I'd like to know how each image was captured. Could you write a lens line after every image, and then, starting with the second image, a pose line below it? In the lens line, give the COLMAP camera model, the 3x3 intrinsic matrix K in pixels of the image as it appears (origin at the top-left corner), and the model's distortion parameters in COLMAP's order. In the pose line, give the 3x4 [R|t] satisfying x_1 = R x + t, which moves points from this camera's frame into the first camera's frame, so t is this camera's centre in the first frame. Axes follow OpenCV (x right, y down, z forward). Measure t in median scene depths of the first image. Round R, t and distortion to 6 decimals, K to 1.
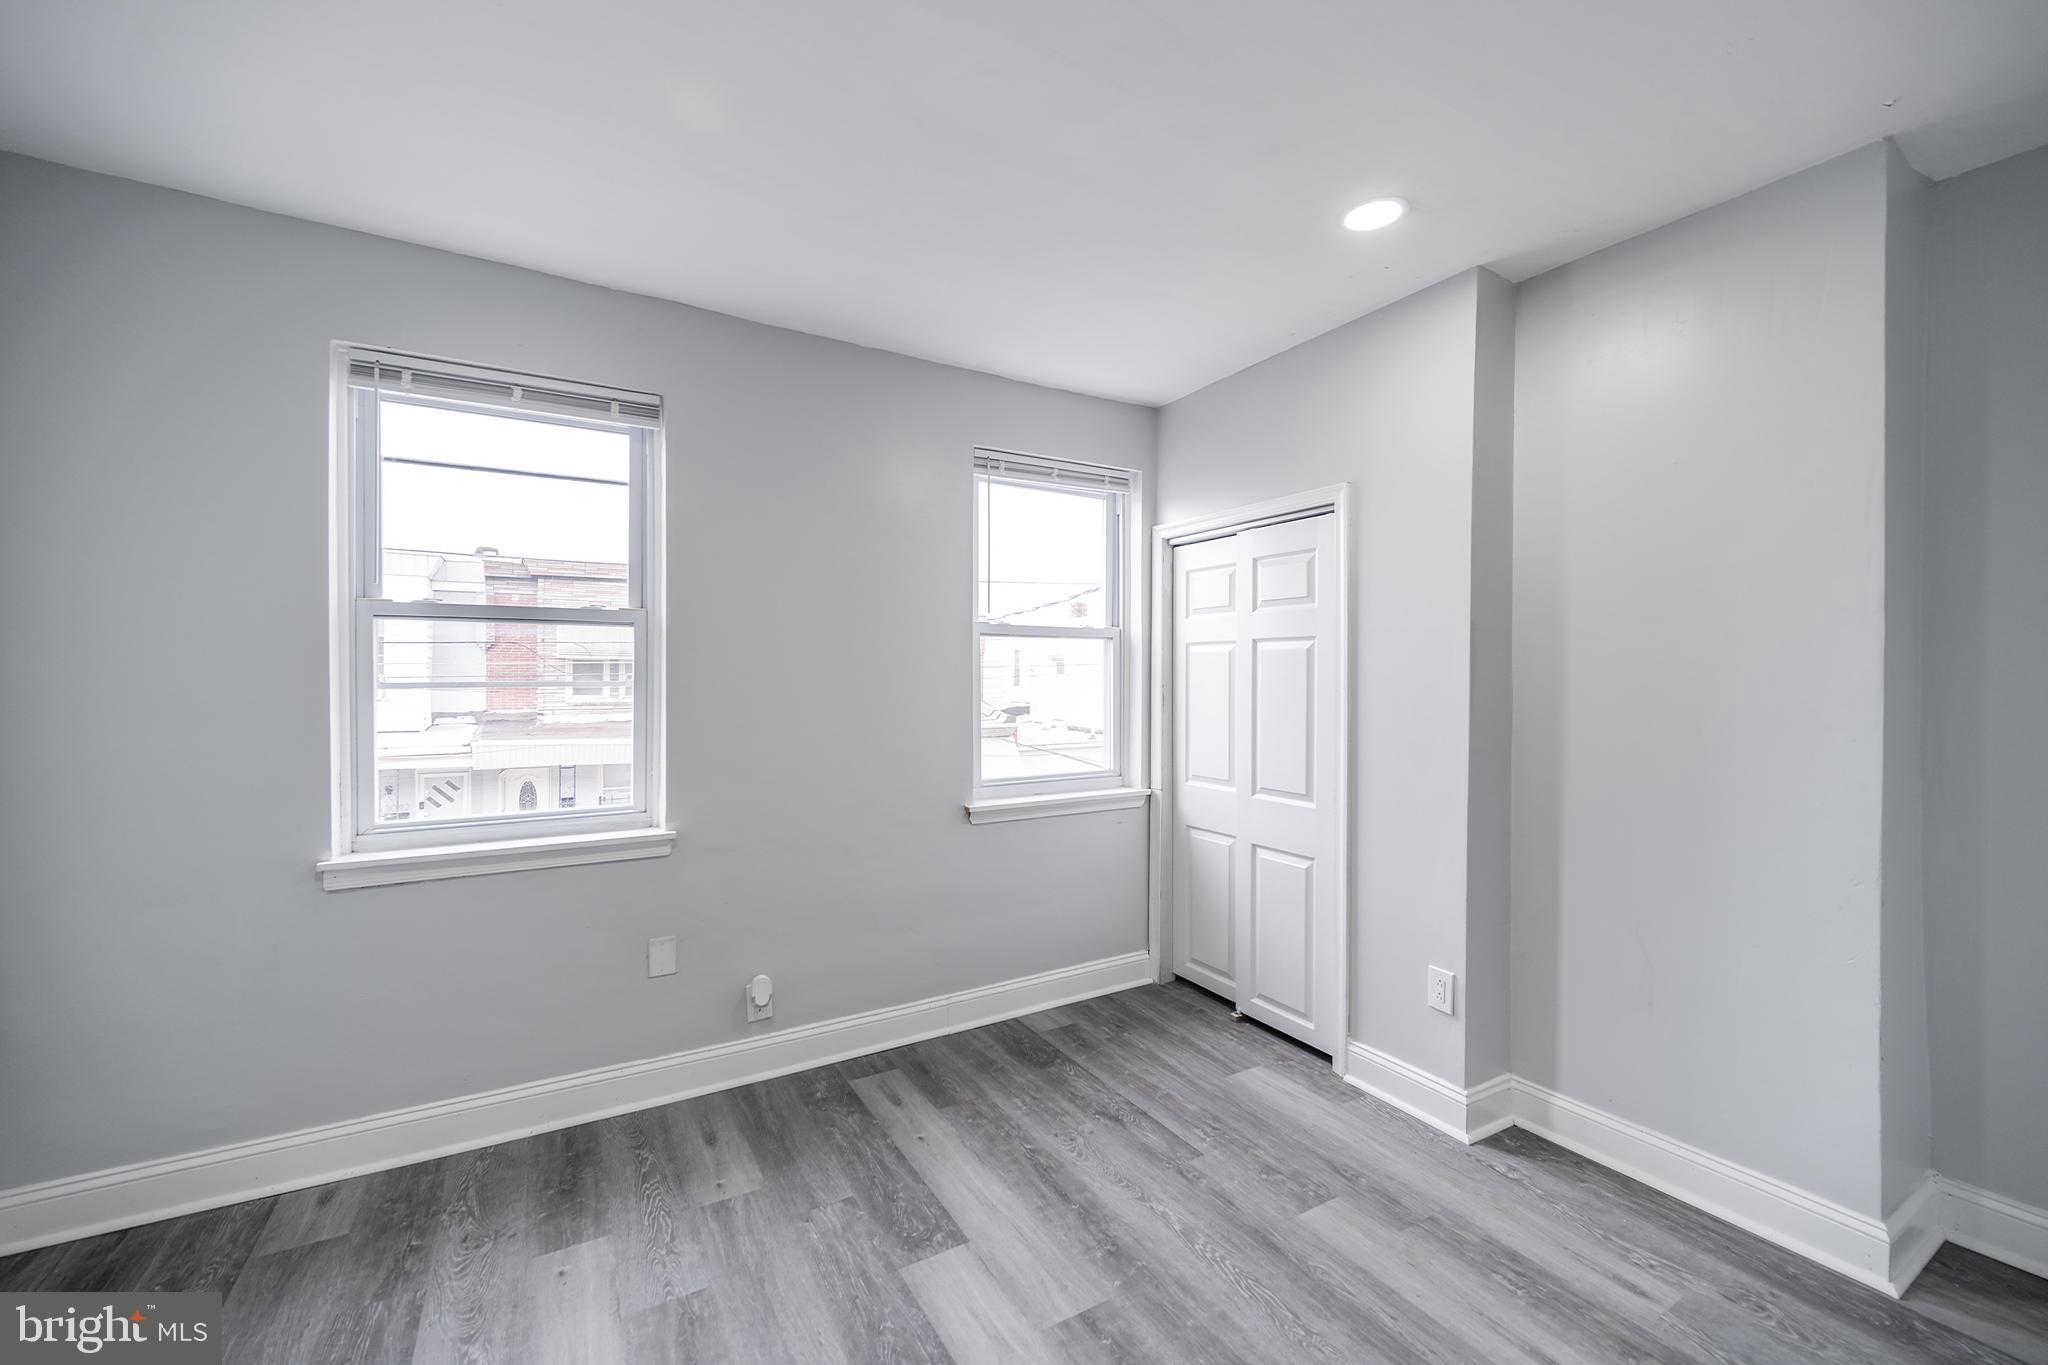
lens RADIAL K [[841.5, 0, 1037.0], [0, 841.5, 676.7], [0, 0, 1]] dist [-0.001303, -0.000477]
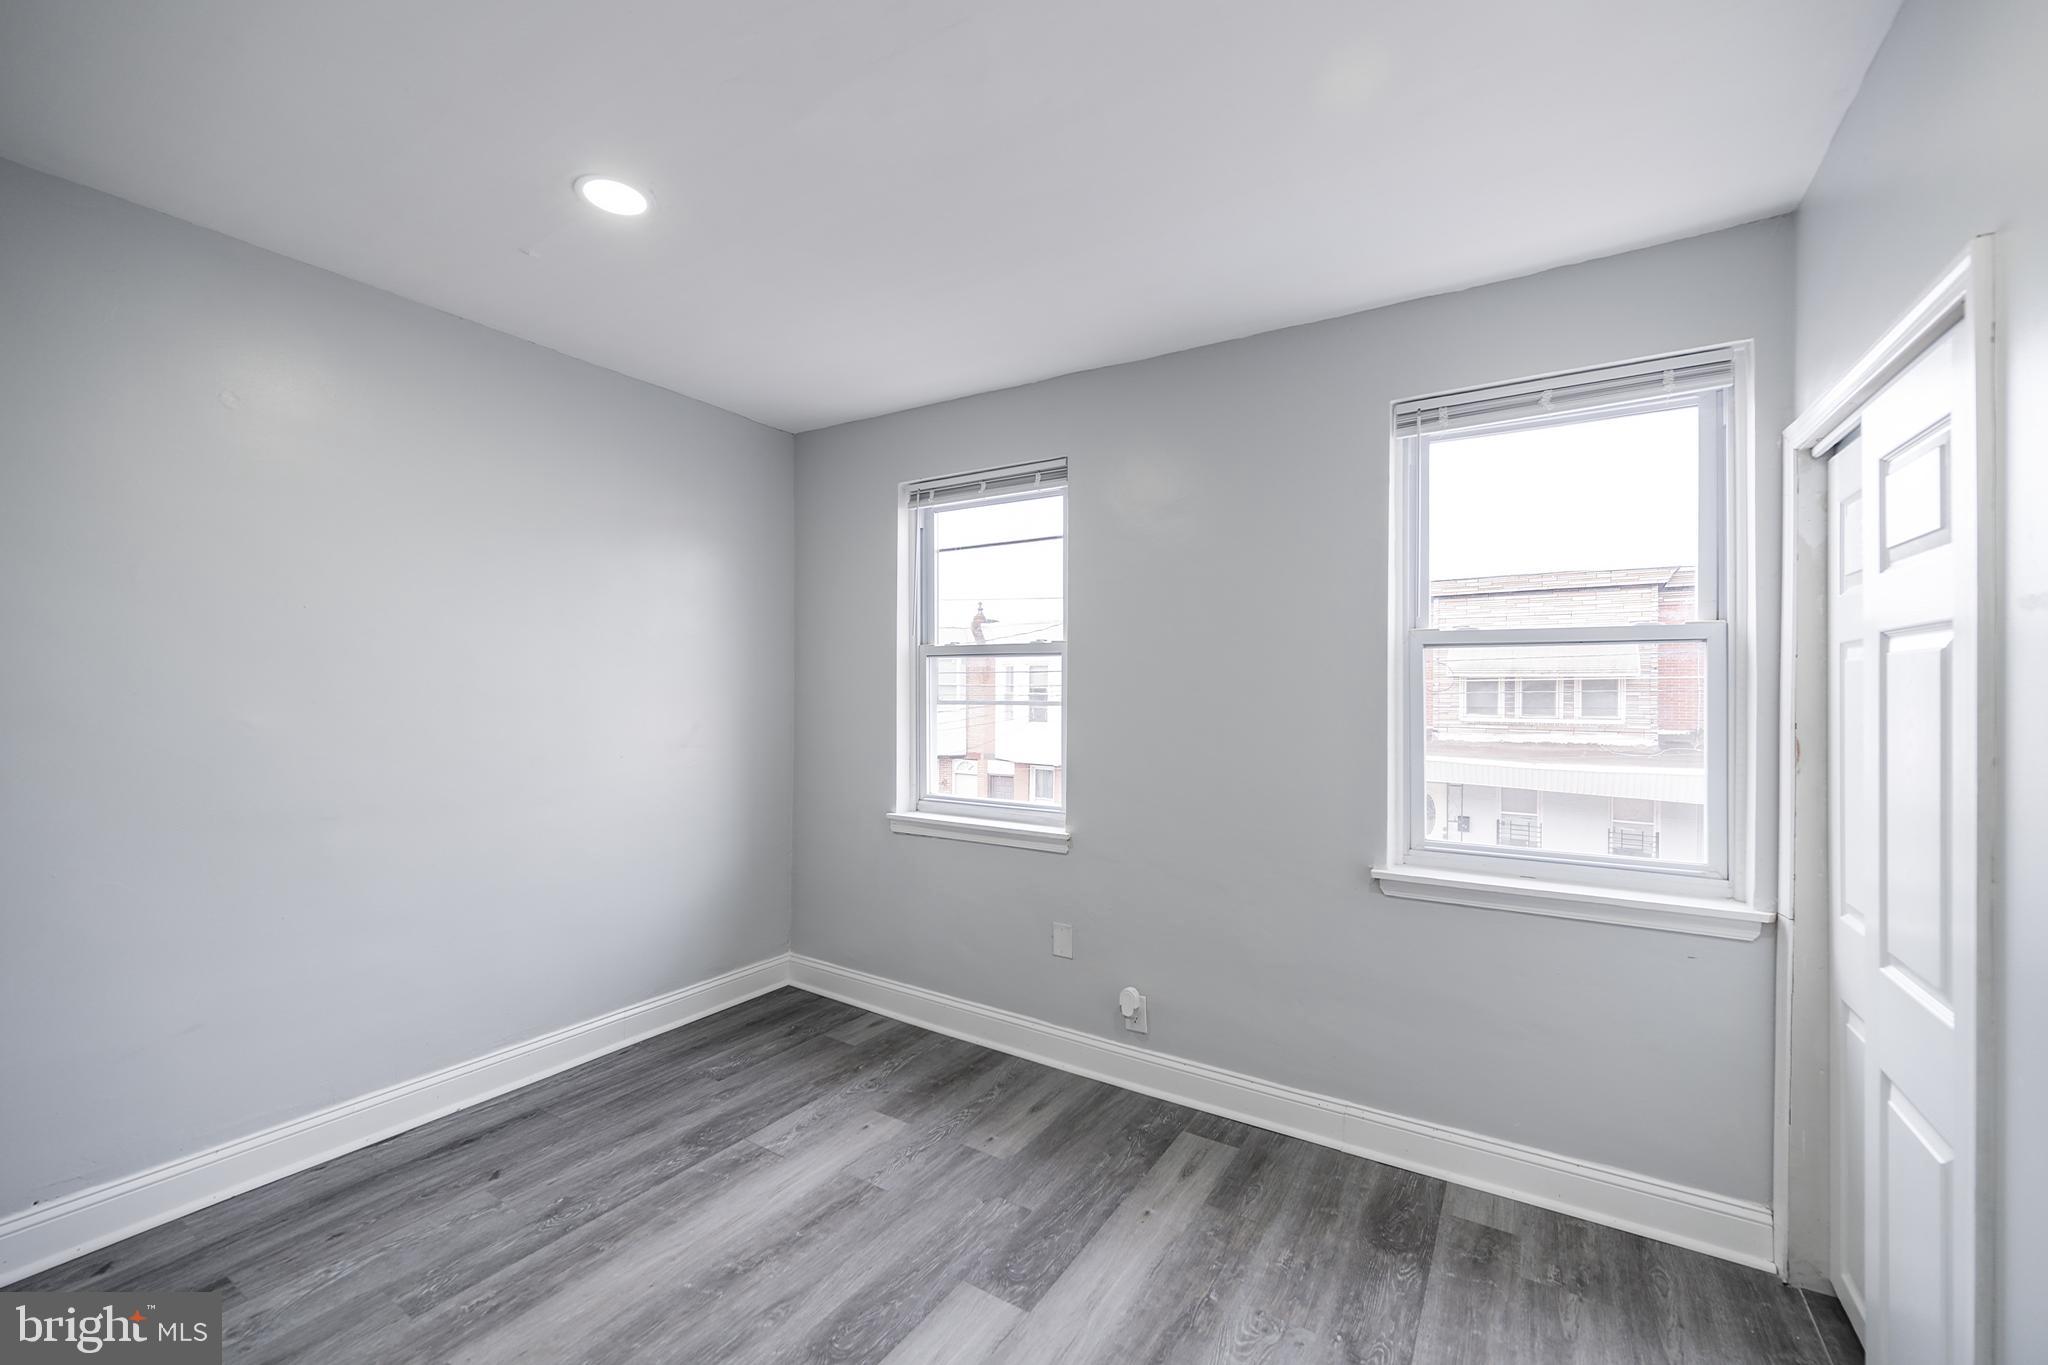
lens RADIAL K [[828.3, 0, 990.1], [0, 828.3, 682.0], [0, 0, 1]] dist [-0.001249, -0.000316]
pose [[0.425502, -0.006852, -0.904932, 0.546820], [-0.006026, 0.999928, -0.010405, -0.010461], [0.904937, 0.009881, 0.425430, 0.422881]]
